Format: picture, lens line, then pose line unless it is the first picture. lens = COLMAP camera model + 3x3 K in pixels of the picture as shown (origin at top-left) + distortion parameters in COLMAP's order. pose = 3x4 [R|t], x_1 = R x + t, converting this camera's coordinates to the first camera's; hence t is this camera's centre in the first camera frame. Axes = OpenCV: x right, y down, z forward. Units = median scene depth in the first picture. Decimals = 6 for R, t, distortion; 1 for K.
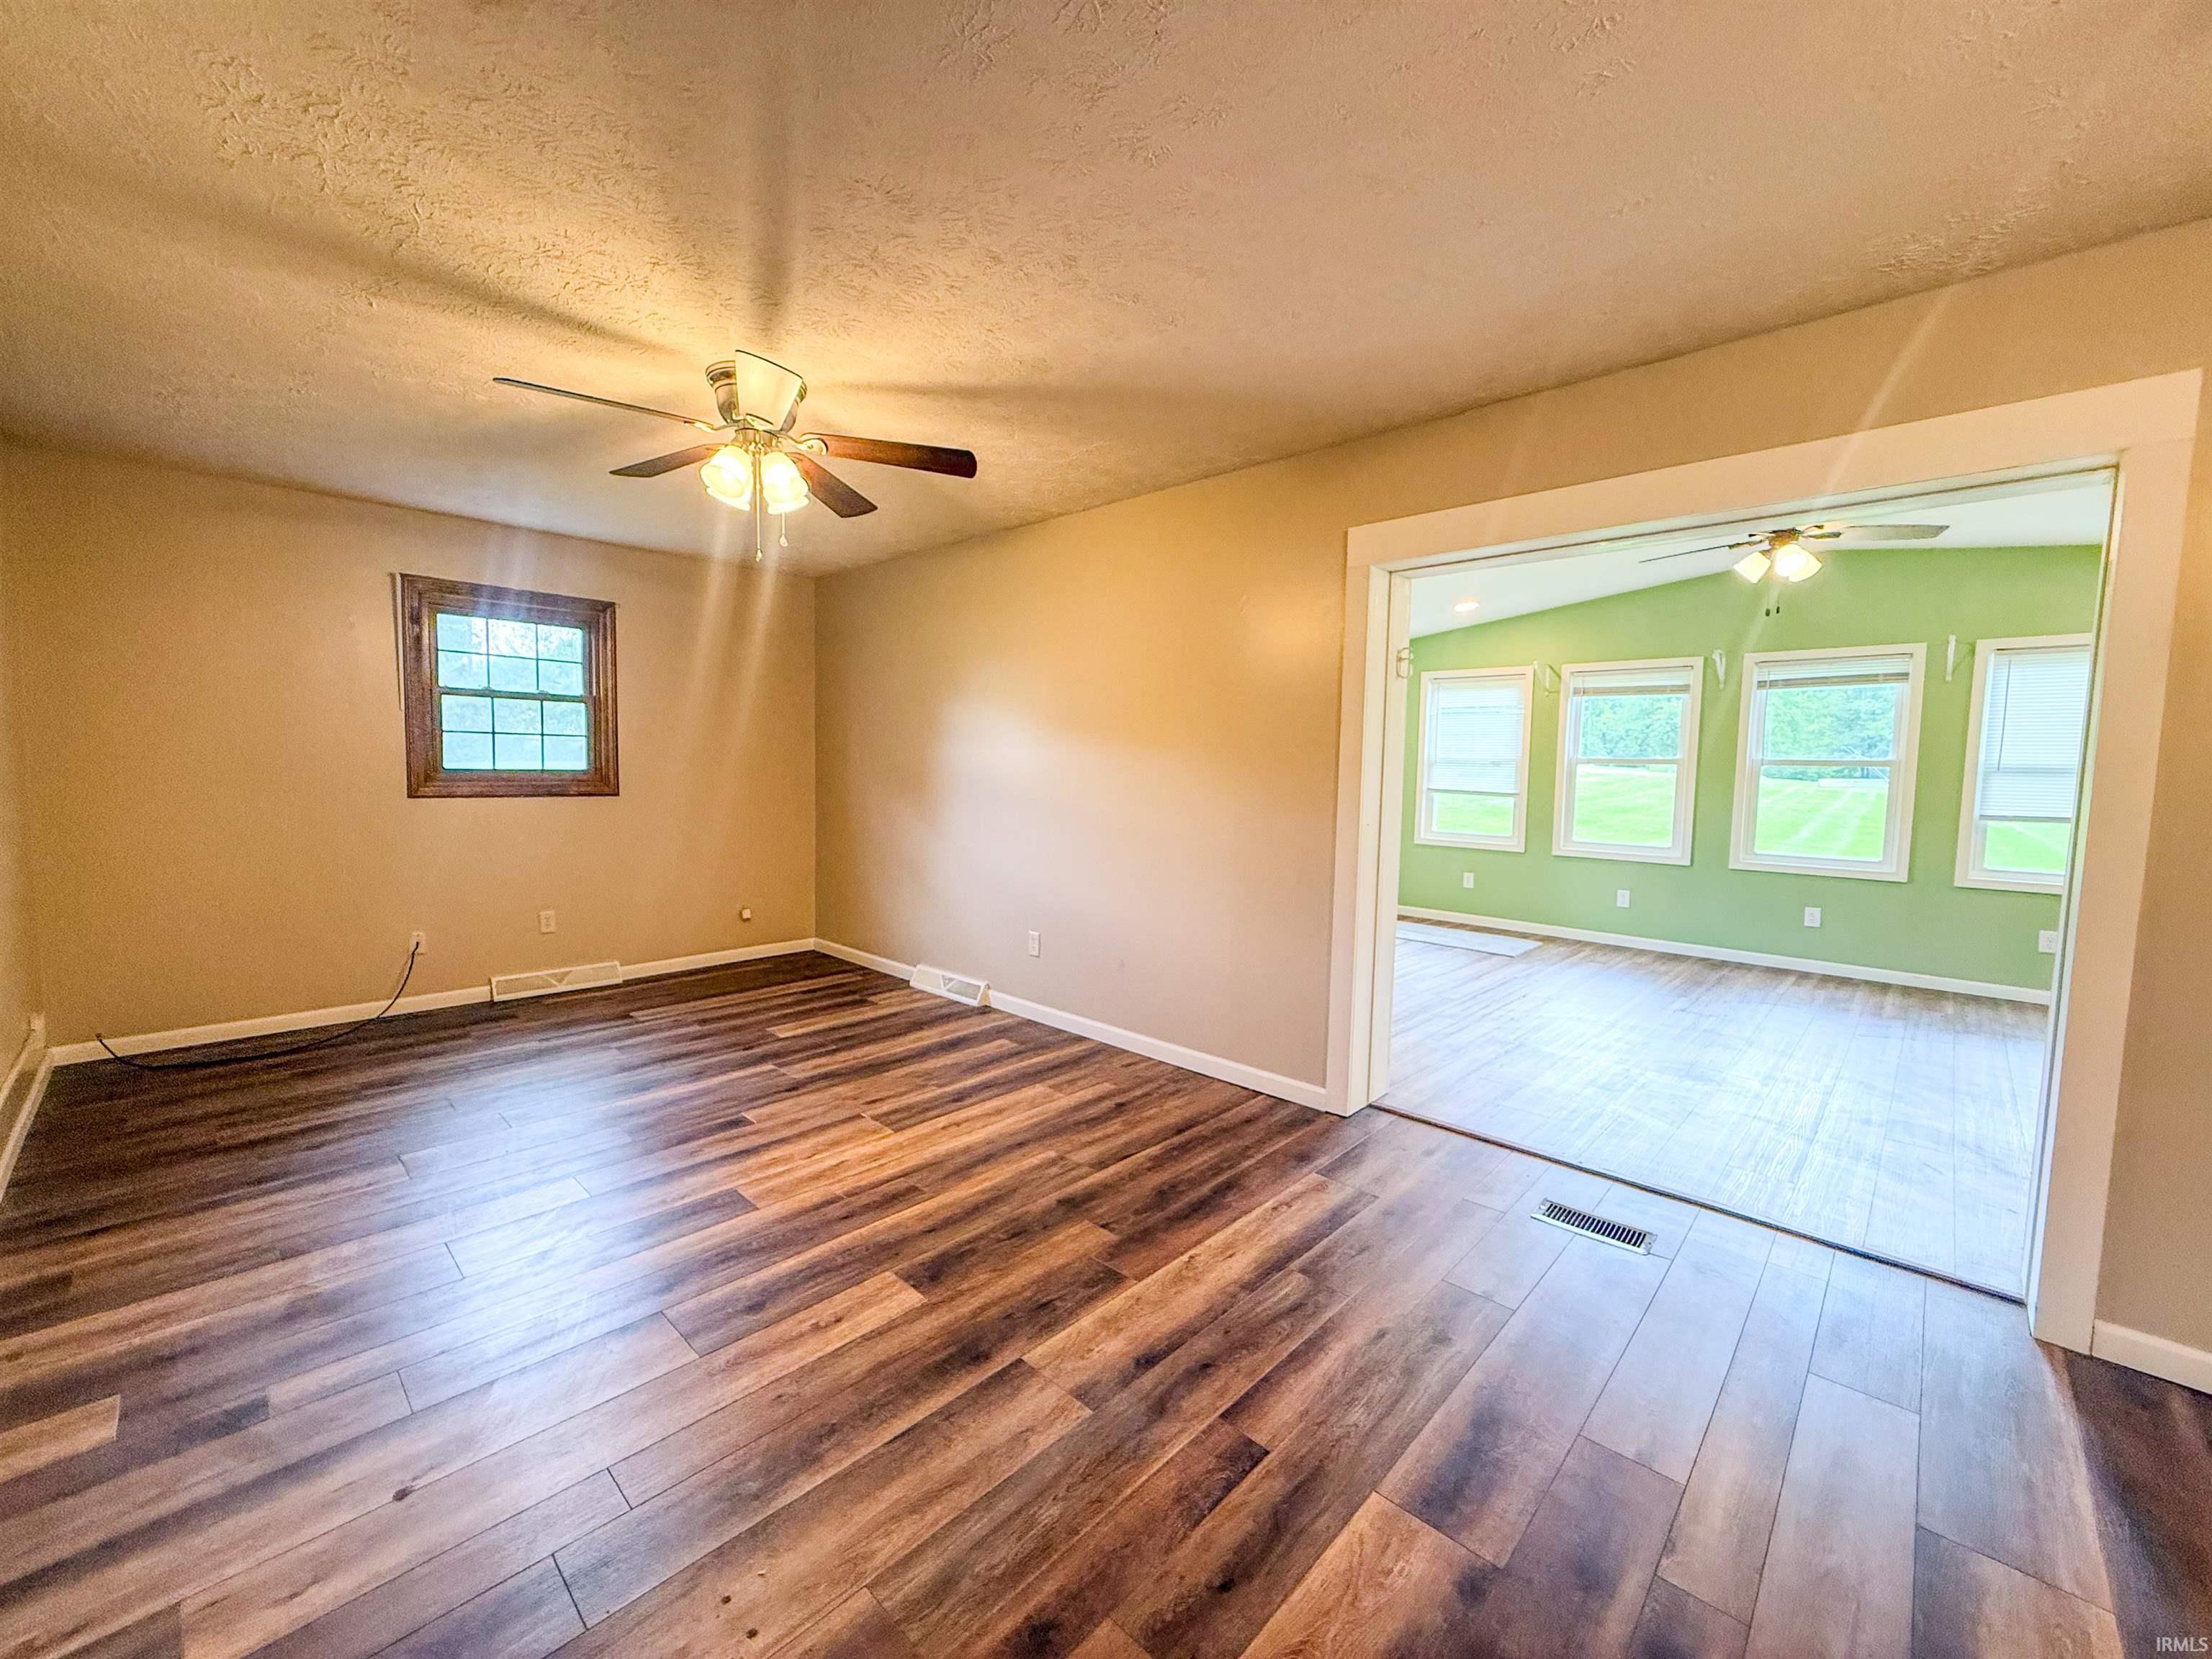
lens RADIAL K [[879.6, 0, 1095.4], [0, 879.6, 829.8], [0, 0, 1]] dist [0.000719, -0.000189]
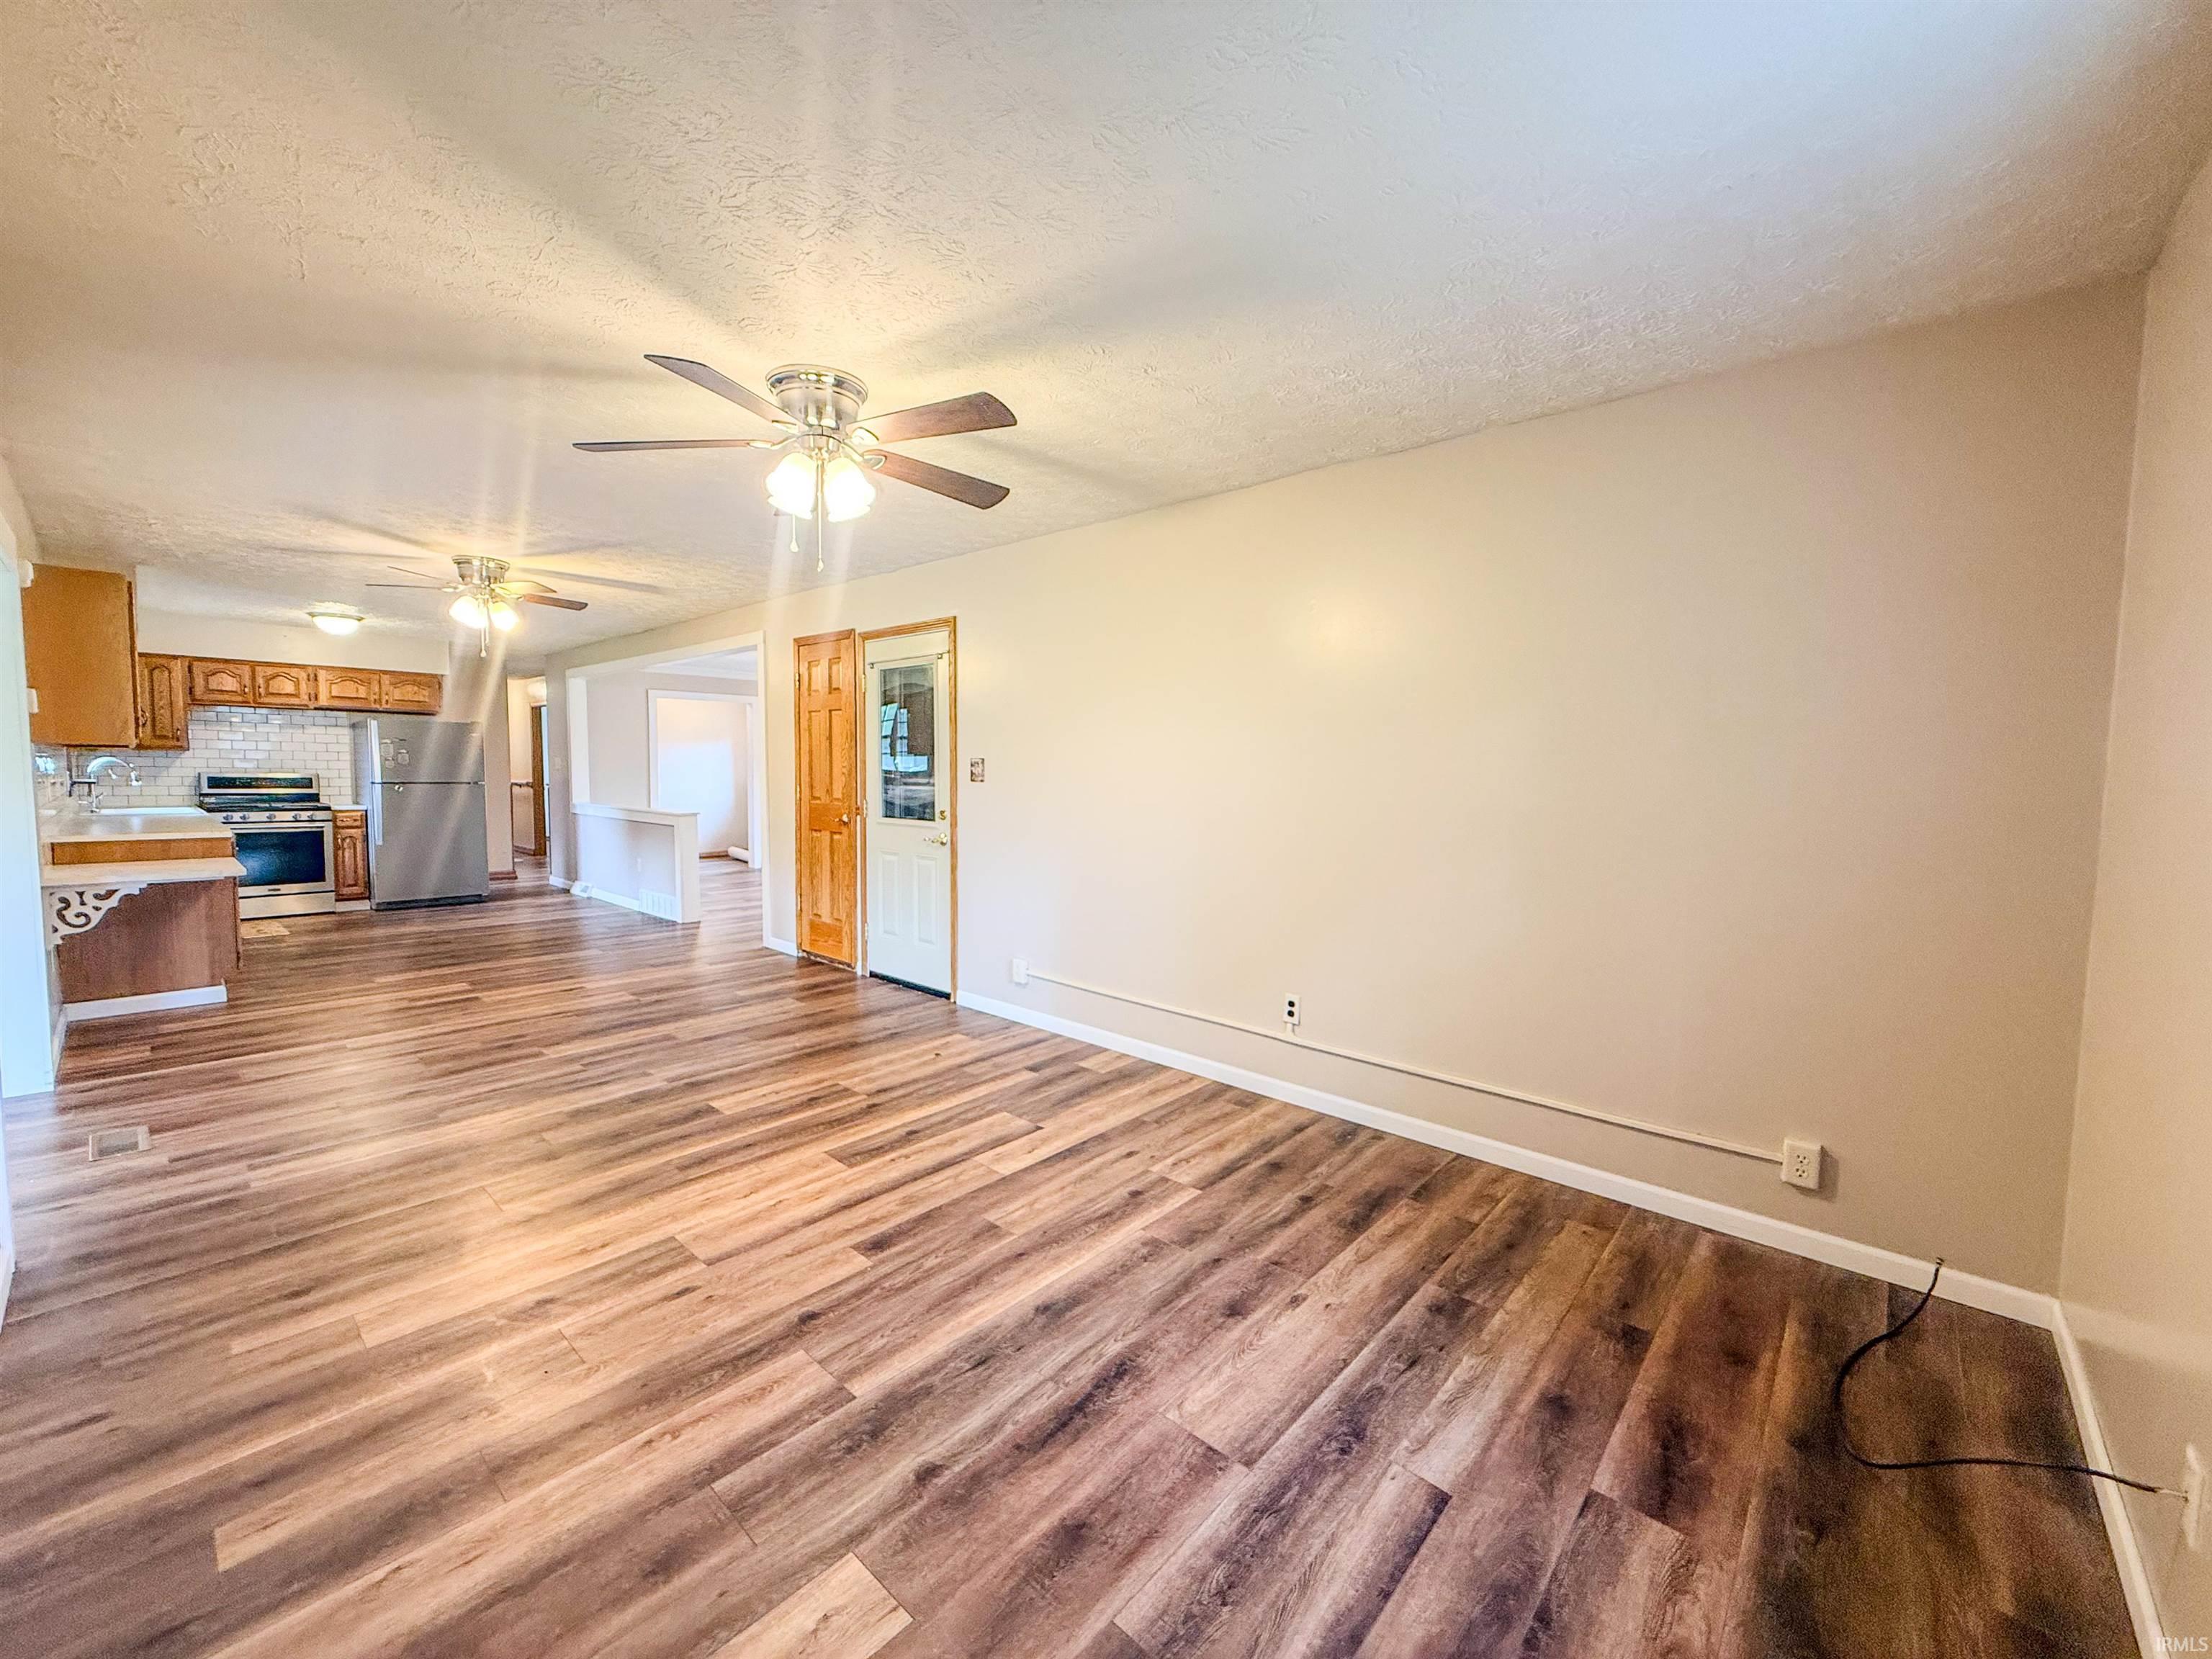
lens RADIAL K [[879.6, 0, 1110.4], [0, 879.6, 830.0], [0, 0, 1]] dist [0.000719, -0.000189]
pose [[-0.998650, -0.028037, -0.043728, -0.606948], [-0.034134, 0.988758, 0.145578, -0.163250], [0.039154, 0.146874, -0.988380, 1.829205]]
